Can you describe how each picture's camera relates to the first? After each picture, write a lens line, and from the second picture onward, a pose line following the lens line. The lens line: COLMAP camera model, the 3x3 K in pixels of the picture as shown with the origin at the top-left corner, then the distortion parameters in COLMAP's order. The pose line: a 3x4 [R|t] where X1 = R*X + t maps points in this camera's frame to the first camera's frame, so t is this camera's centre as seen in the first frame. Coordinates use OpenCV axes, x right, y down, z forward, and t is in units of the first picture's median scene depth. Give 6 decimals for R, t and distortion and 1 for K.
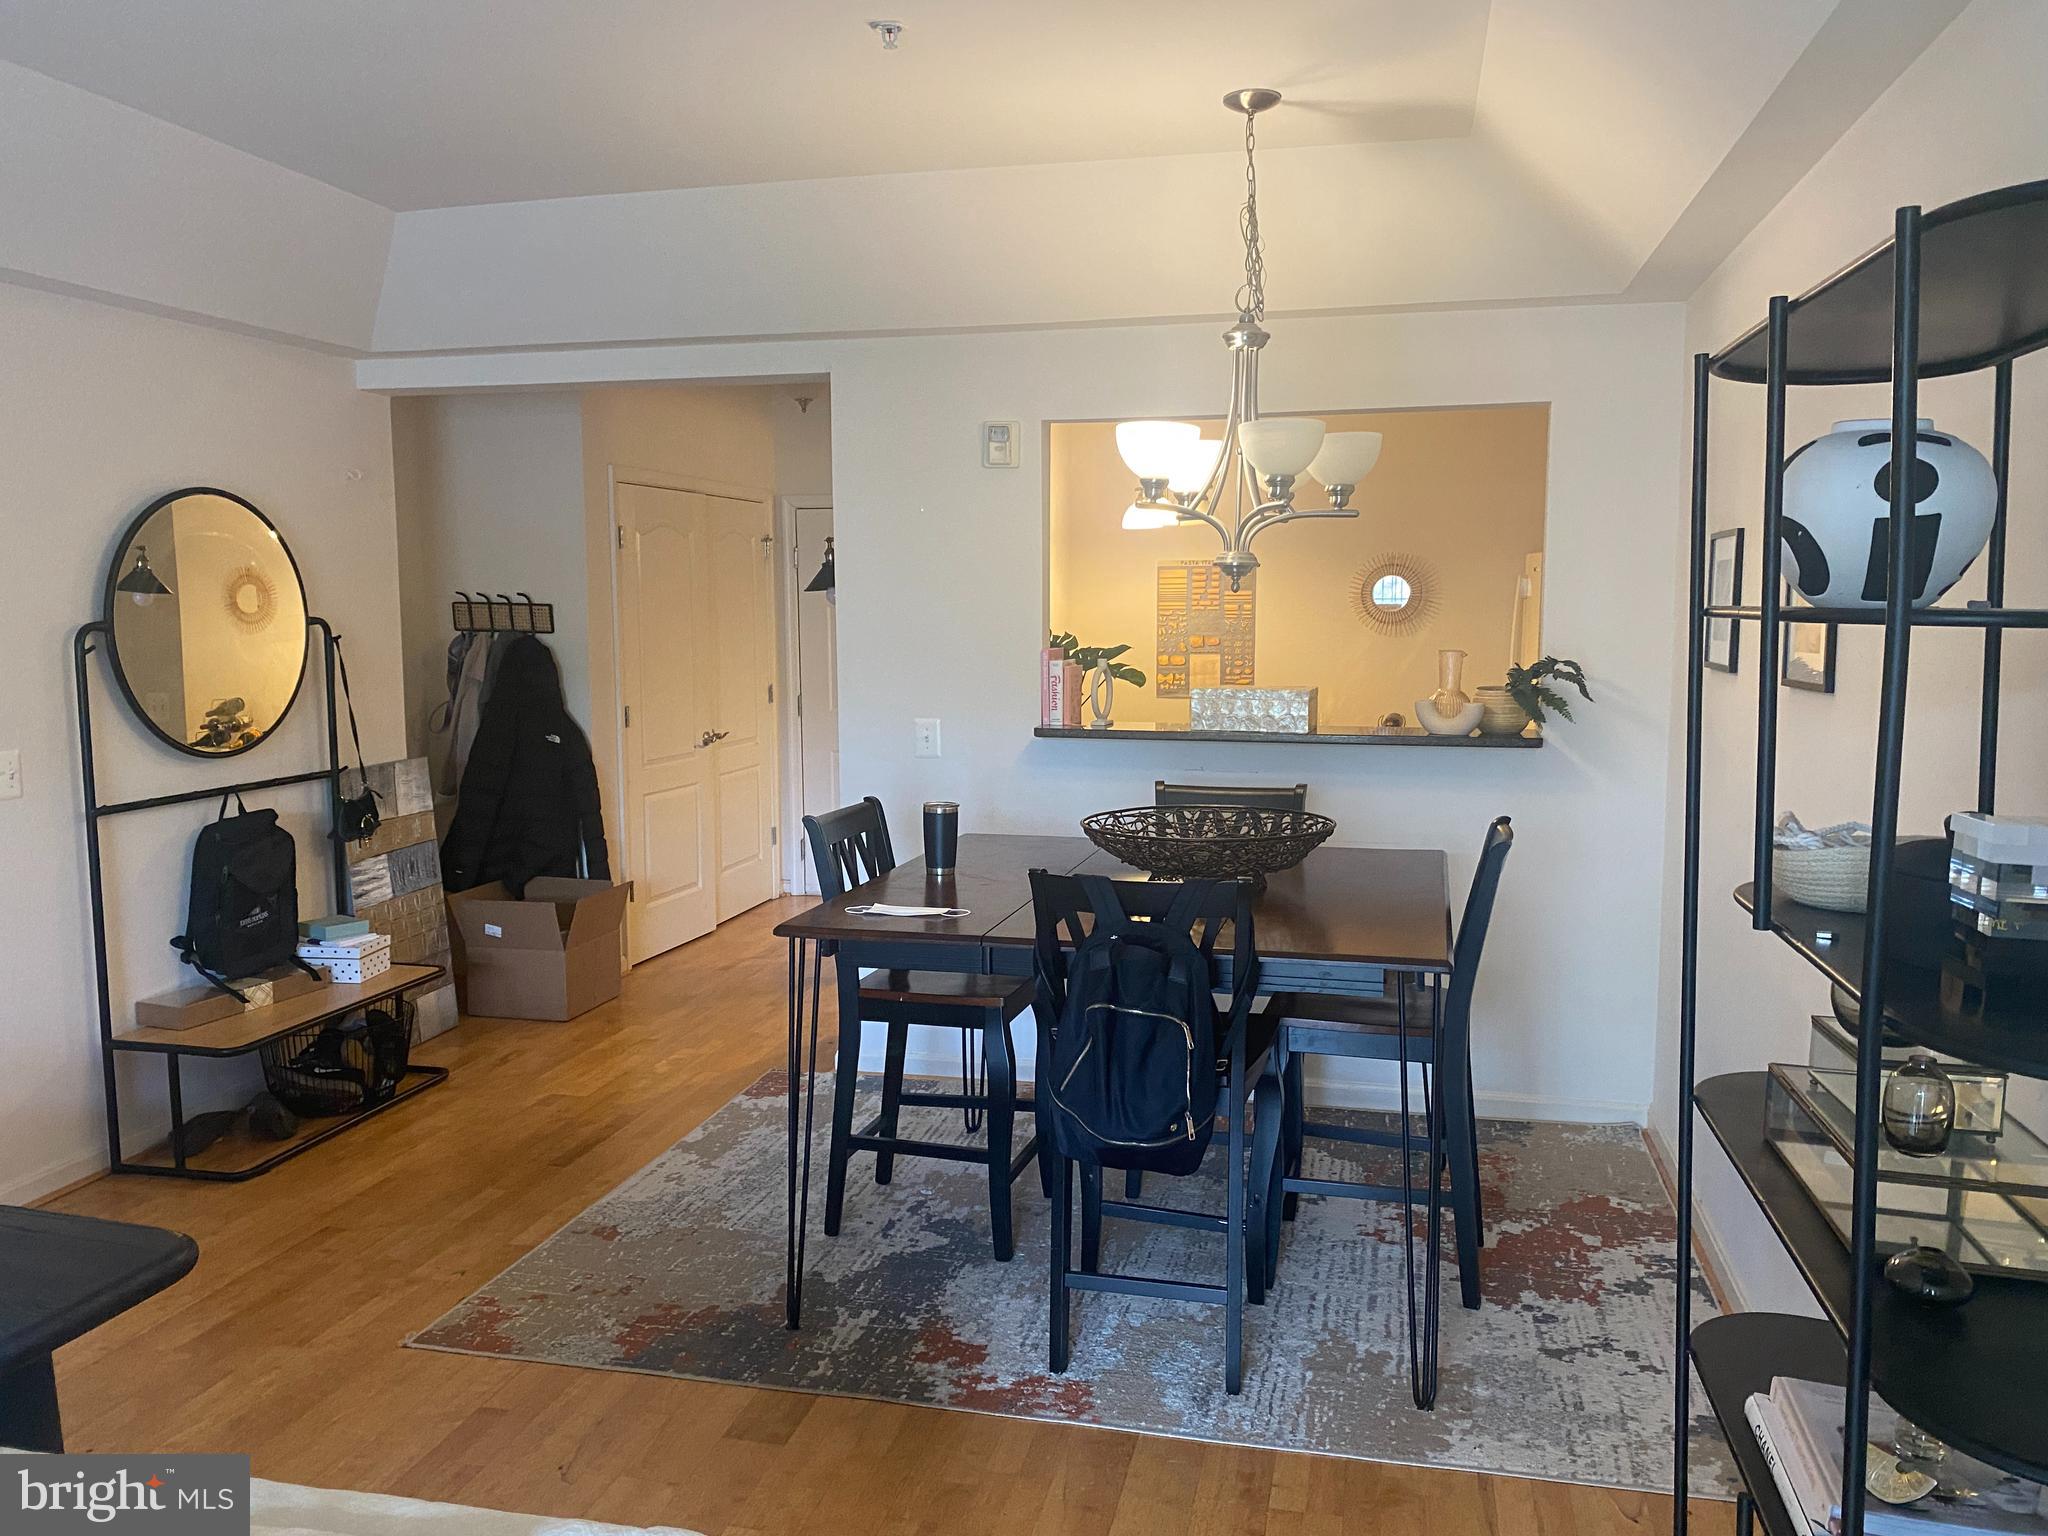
lens RADIAL K [[1547.3, 0, 1028.2], [0, 1547.3, 765.5], [0, 0, 1]] dist [-0.004231, -0.000929]
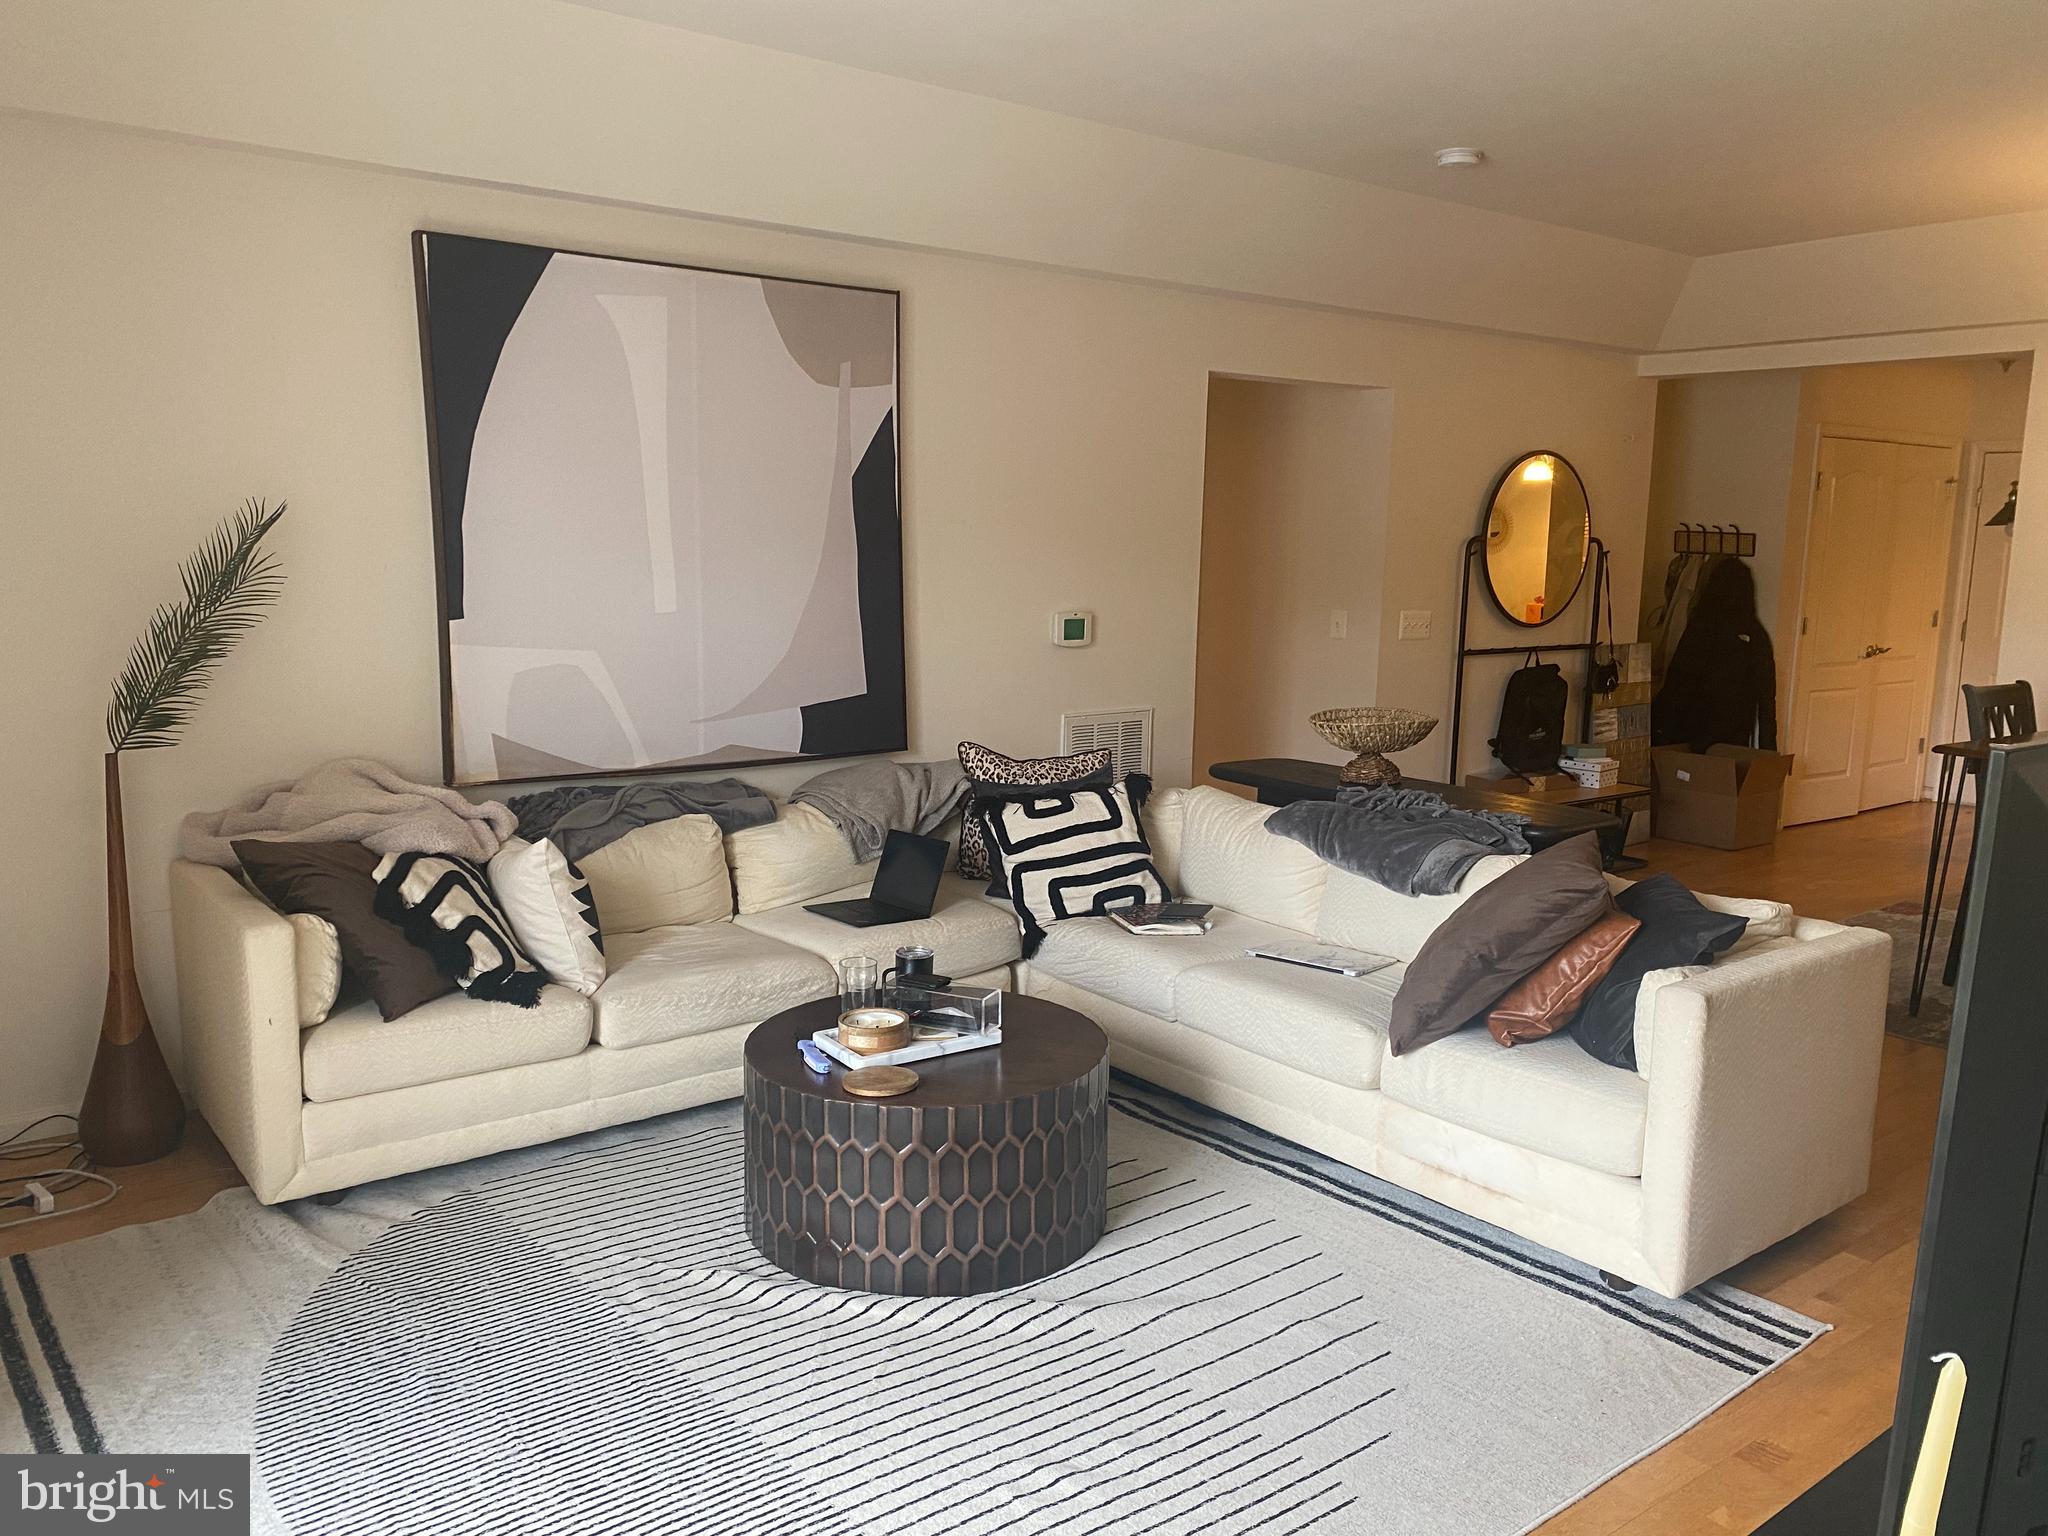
lens RADIAL K [[1547.3, 0, 1019.6], [0, 1547.3, 788.8], [0, 0, 1]] dist [-0.004231, -0.000929]
pose [[0.769775, 0.120561, -0.626826, 0.060293], [-0.087464, 0.992661, 0.083515, 0.060233], [0.632294, -0.009463, 0.774671, -0.442915]]
